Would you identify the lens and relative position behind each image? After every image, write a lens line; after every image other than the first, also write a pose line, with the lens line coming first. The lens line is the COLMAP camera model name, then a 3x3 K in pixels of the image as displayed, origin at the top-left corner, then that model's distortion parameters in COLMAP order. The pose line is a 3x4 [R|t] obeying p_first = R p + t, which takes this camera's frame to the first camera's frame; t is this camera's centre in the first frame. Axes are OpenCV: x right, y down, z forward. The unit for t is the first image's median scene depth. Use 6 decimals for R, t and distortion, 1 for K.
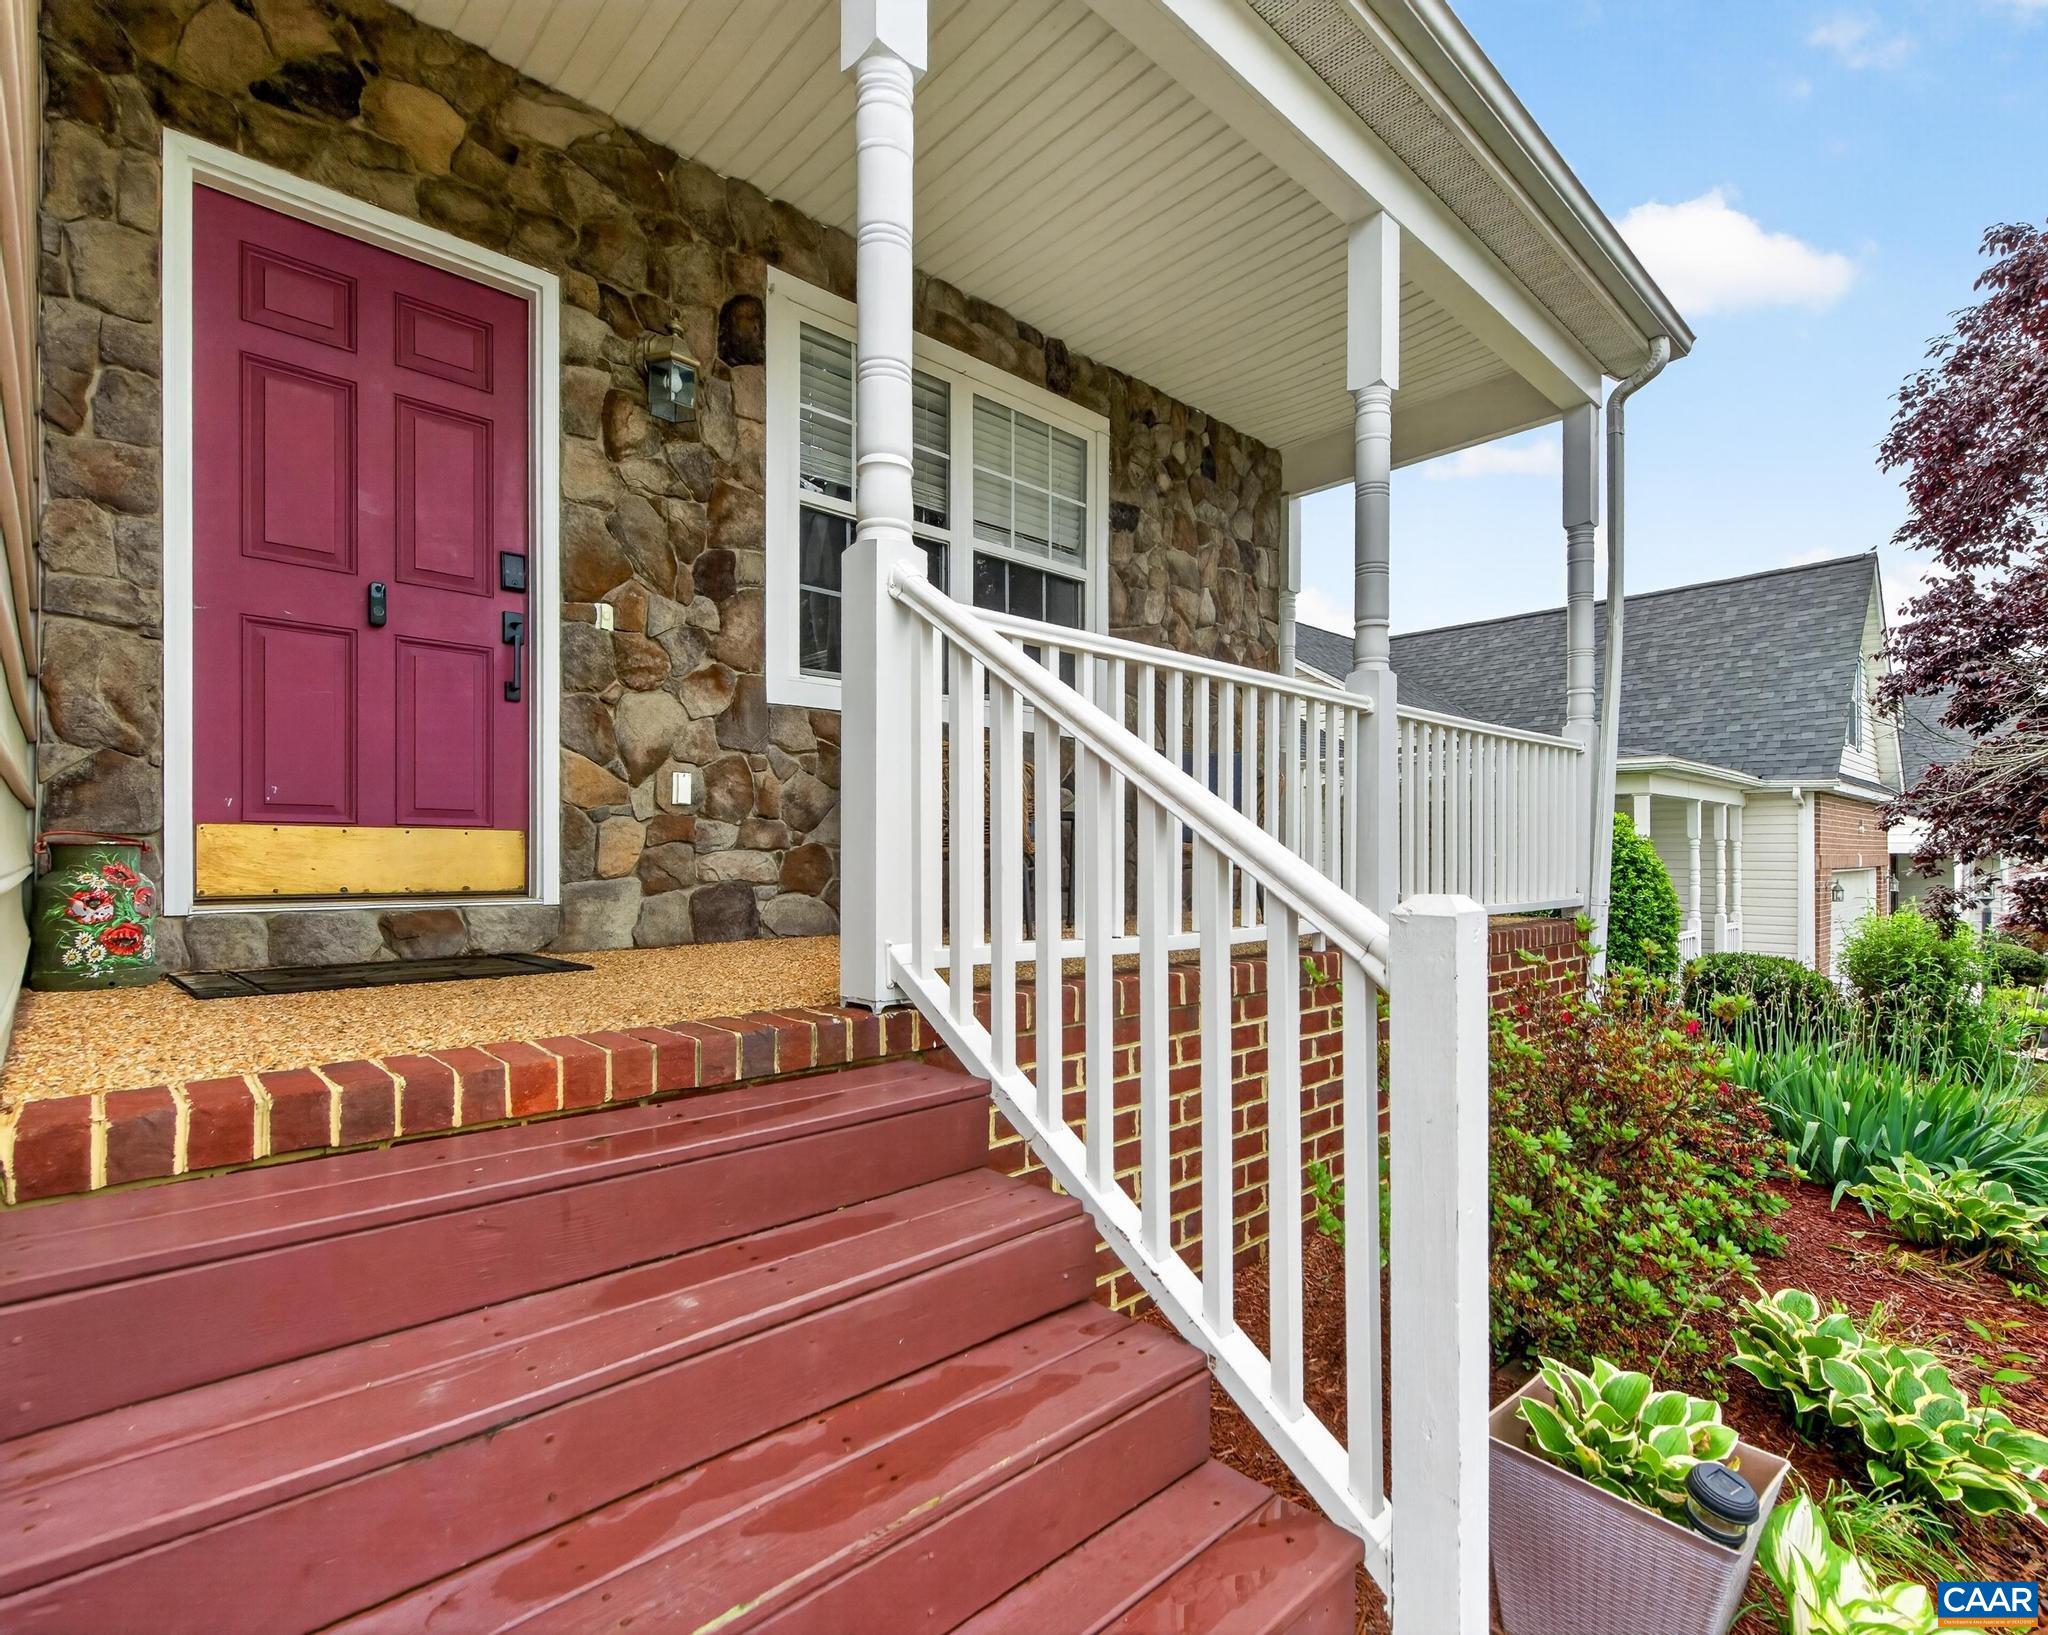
lens RADIAL K [[1001.9, 0, 1002.8], [0, 1001.9, 853.5], [0, 0, 1]] dist [-0.000331, 0.000181]
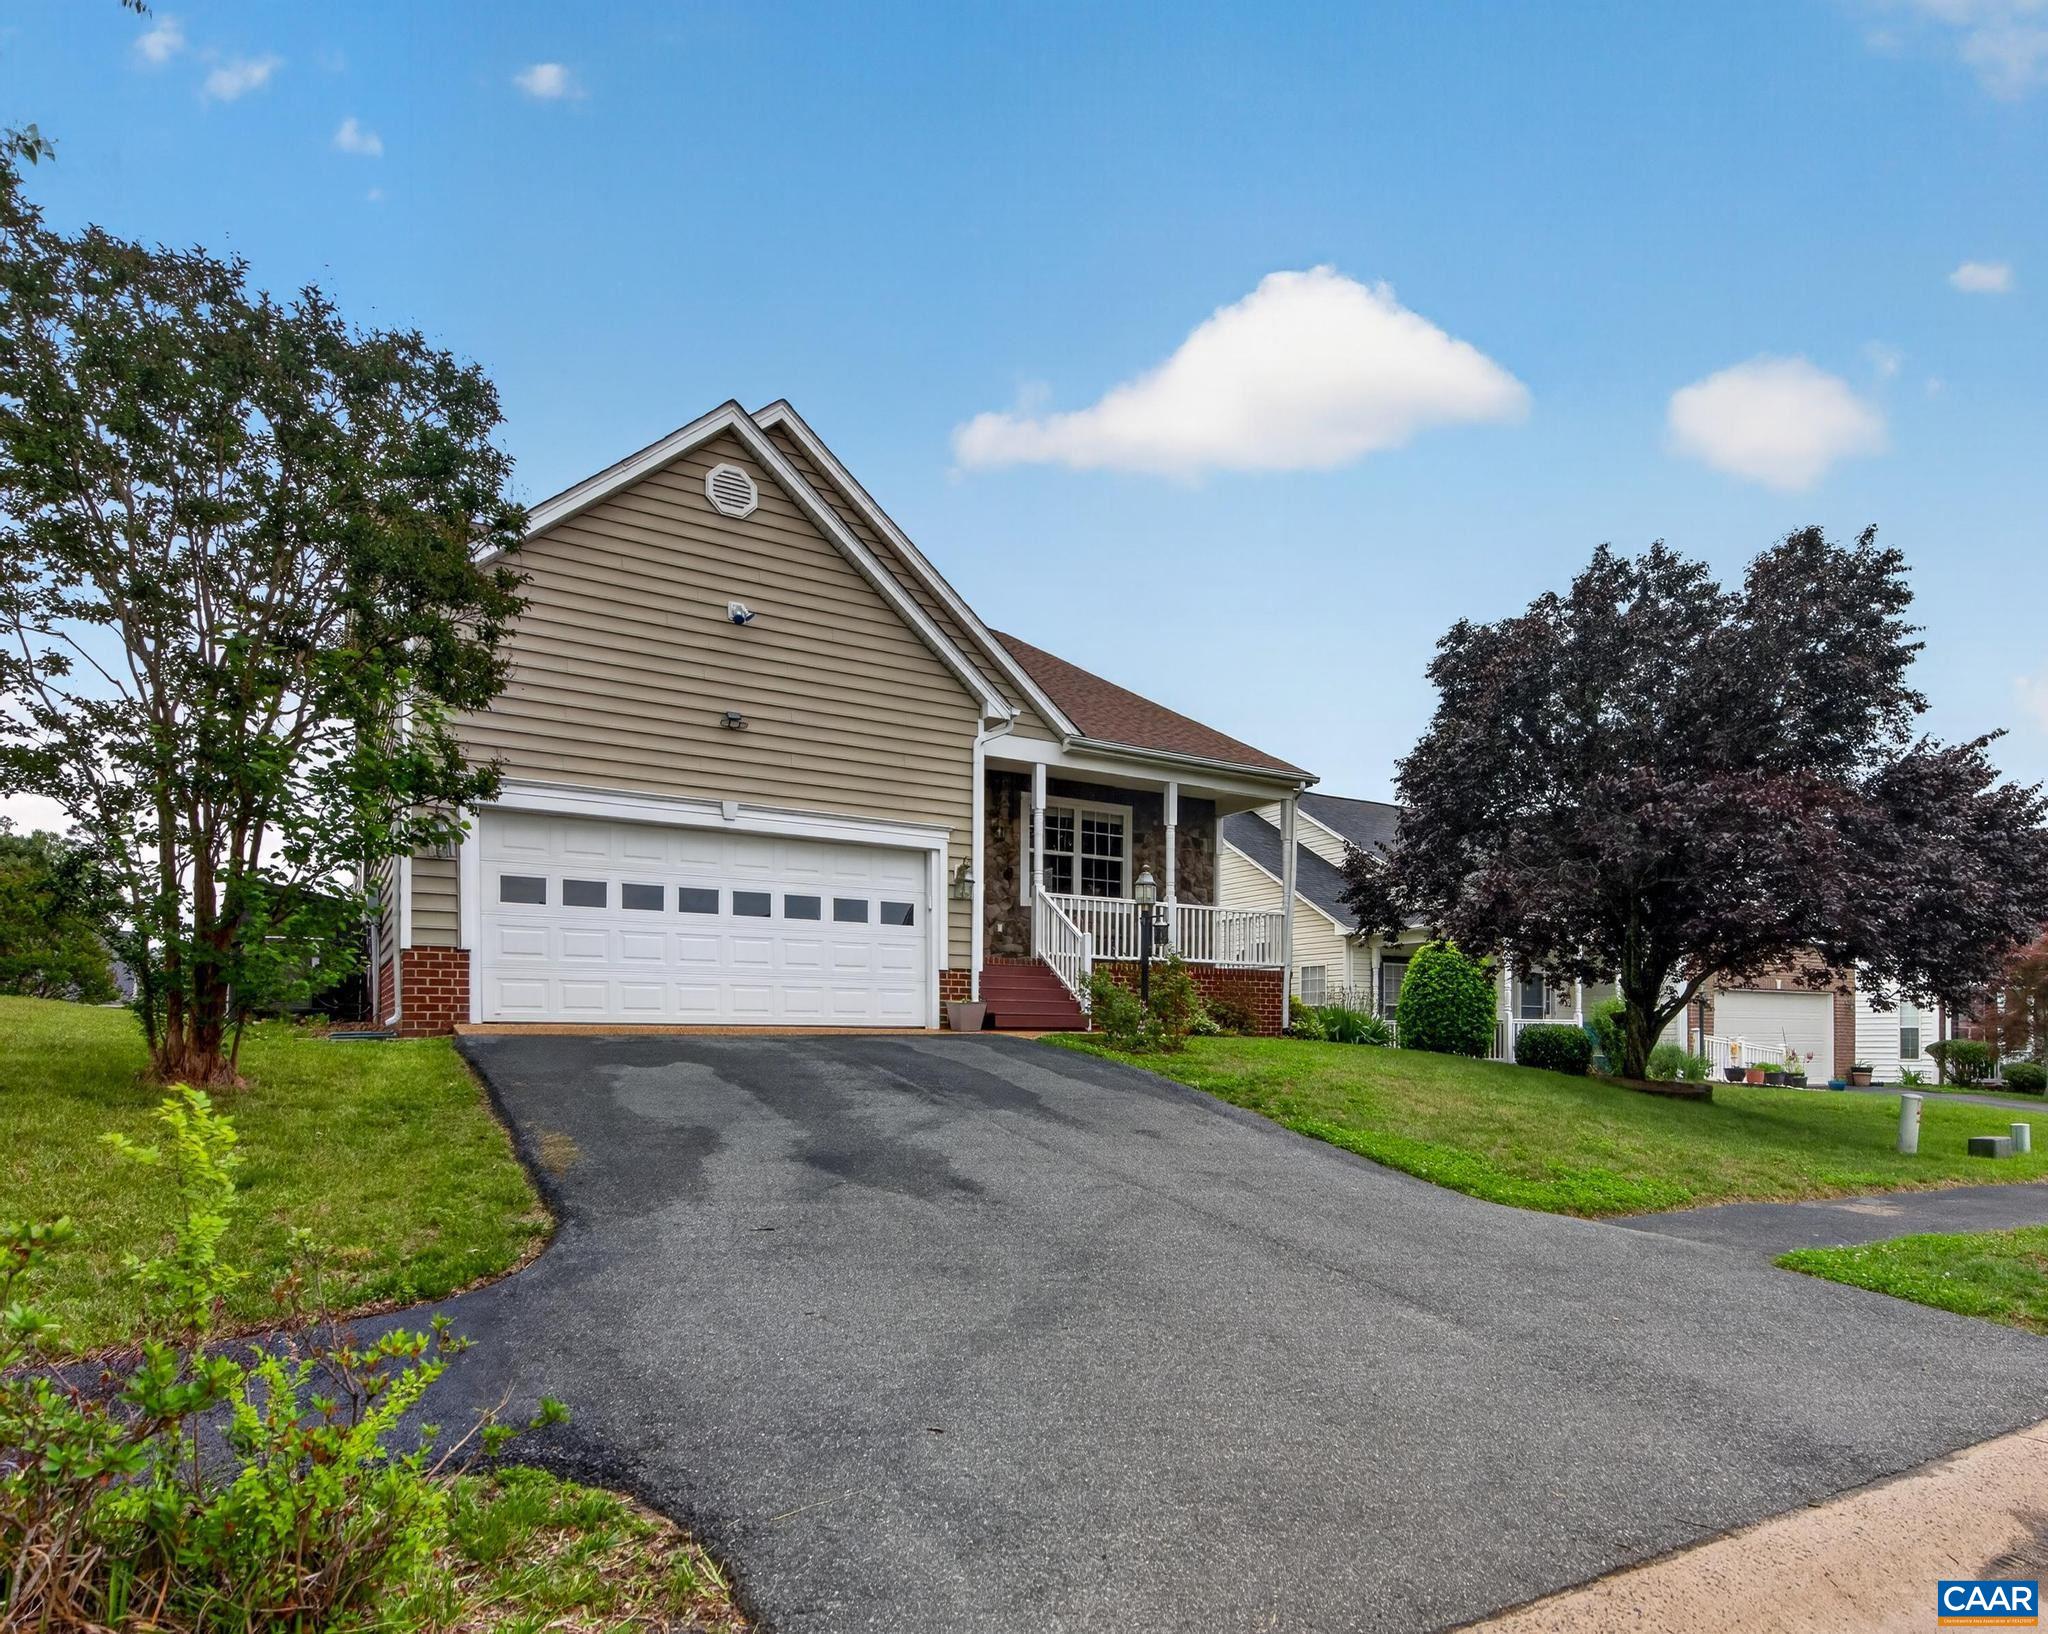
lens RADIAL K [[1224.9, 0, 1092.5], [0, 1224.9, 1035.2], [0, 0, 1]] dist [-0.000123, -0.002357]
pose [[0.984879, 0.007188, -0.173092, 0.854838], [-0.006757, 0.999972, 0.003077, 0.329875], [0.173109, -0.001860, 0.984901, -3.584872]]
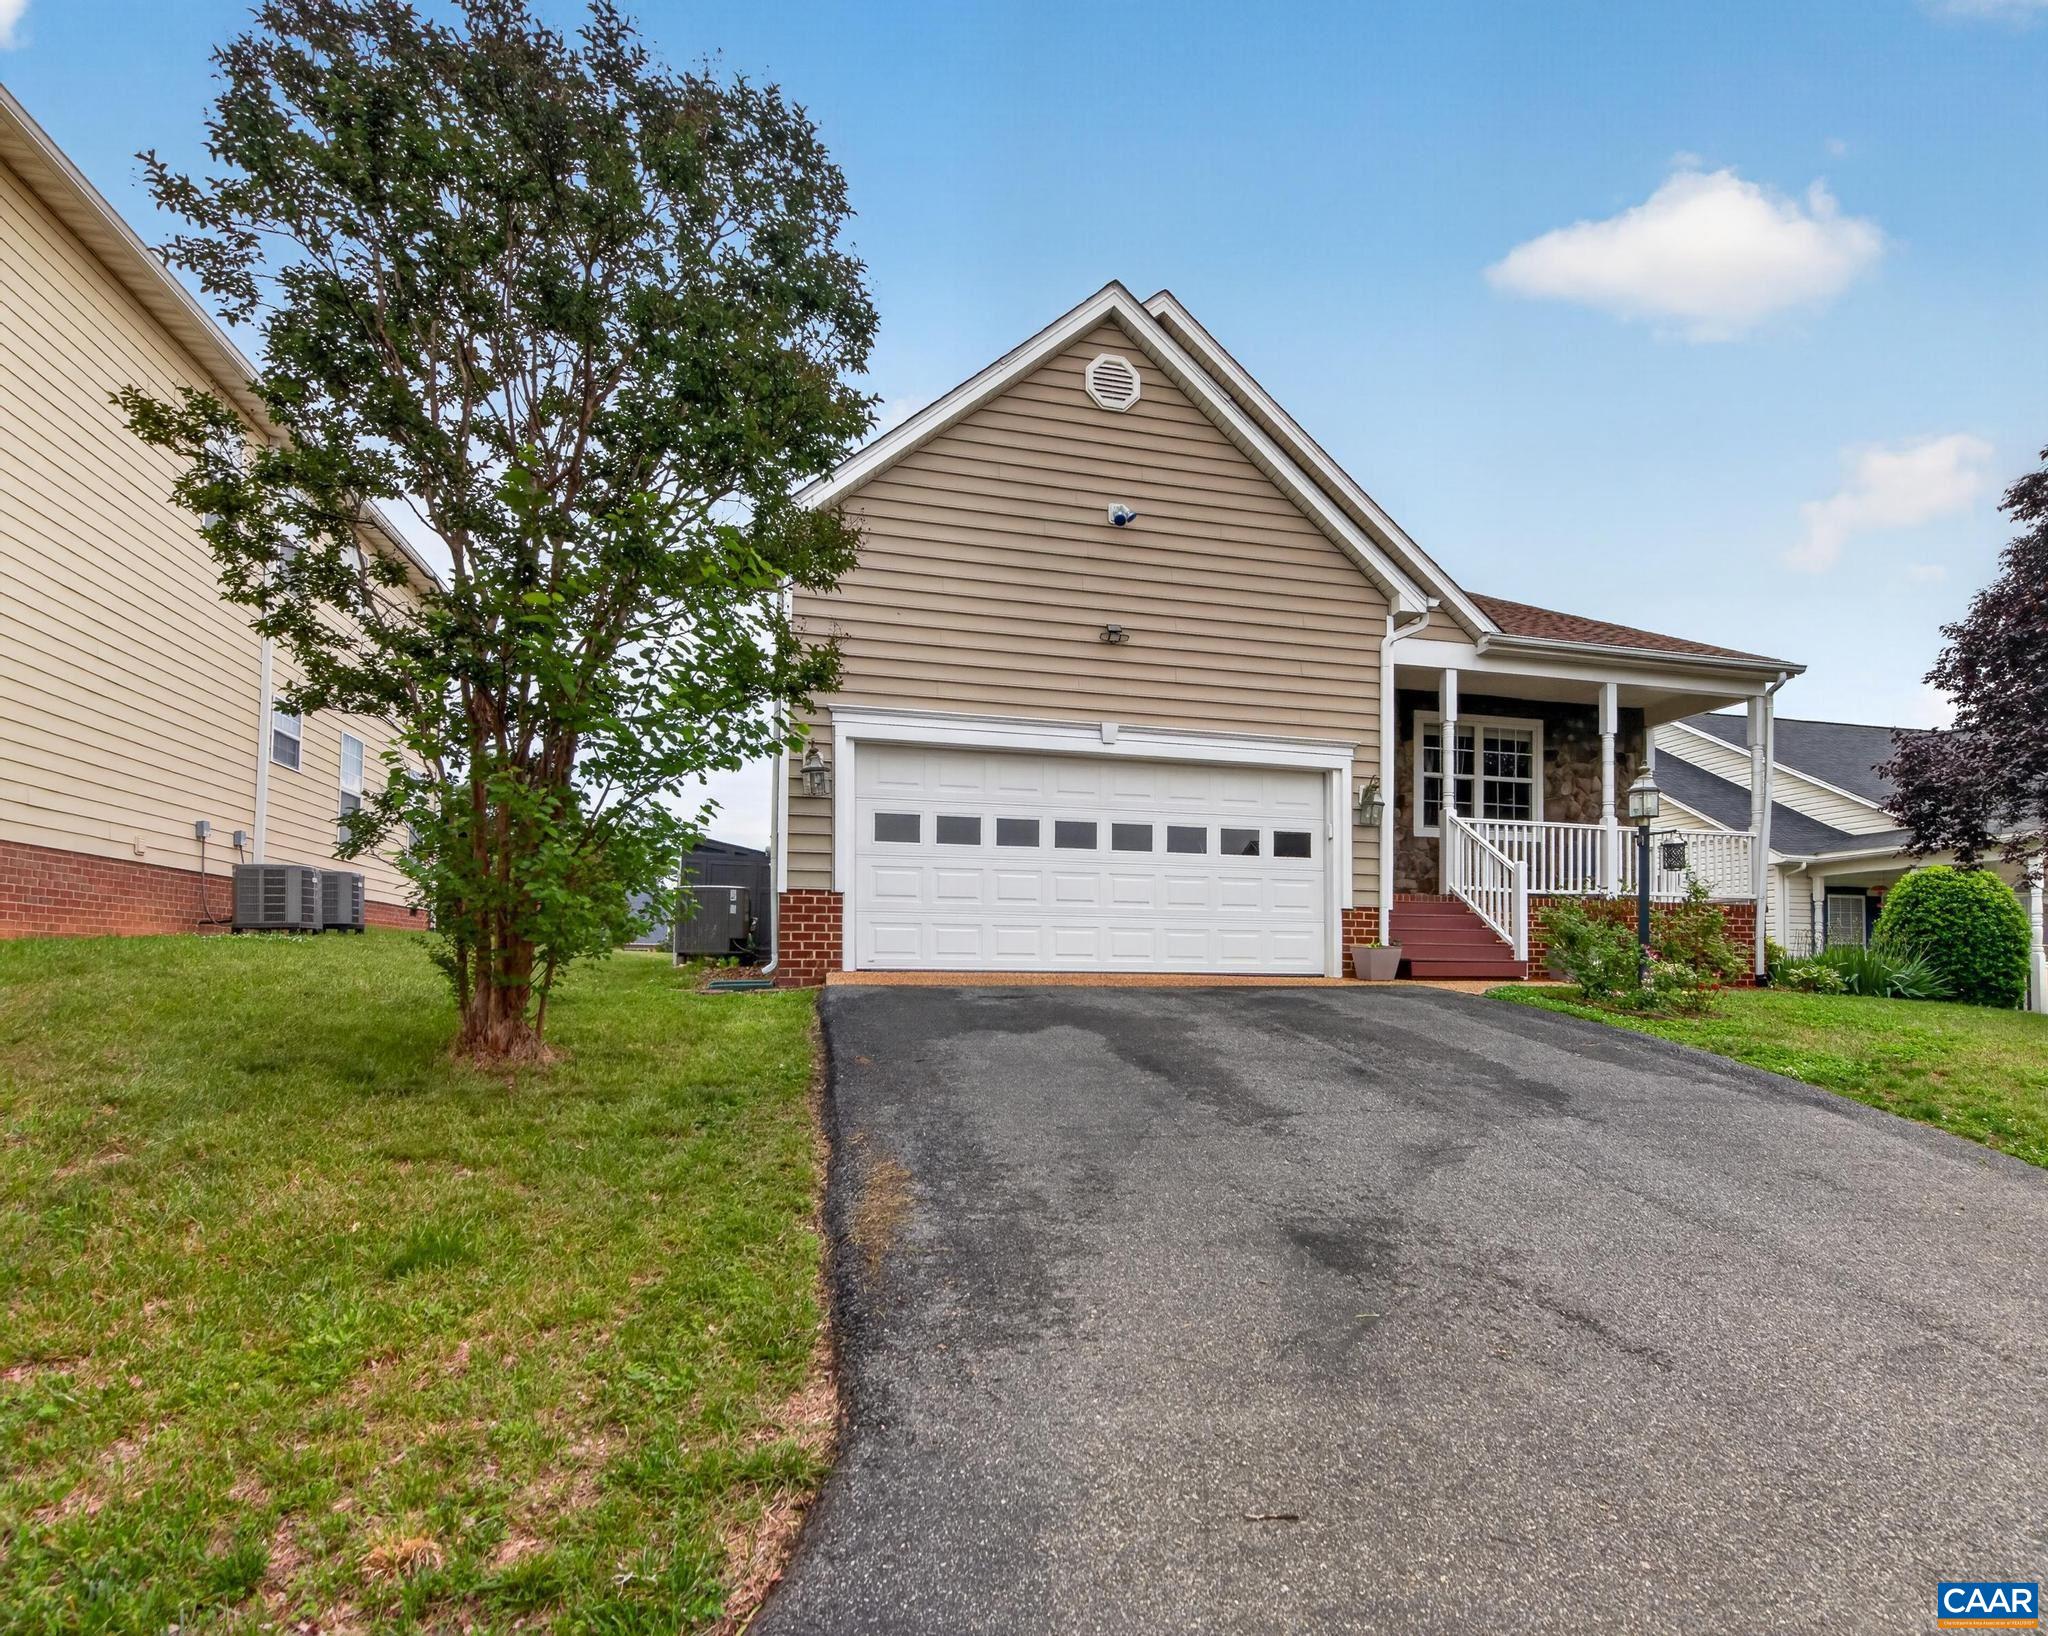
lens RADIAL K [[1036.2, 0, 1038.7], [0, 1036.2, 934.6], [0, 0, 1]] dist [0.005246, -0.000818]
pose [[0.874101, -0.002282, -0.485739, 0.367444], [-0.010999, 0.999640, -0.024489, 0.288493], [0.485620, 0.026749, 0.873761, -2.733672]]
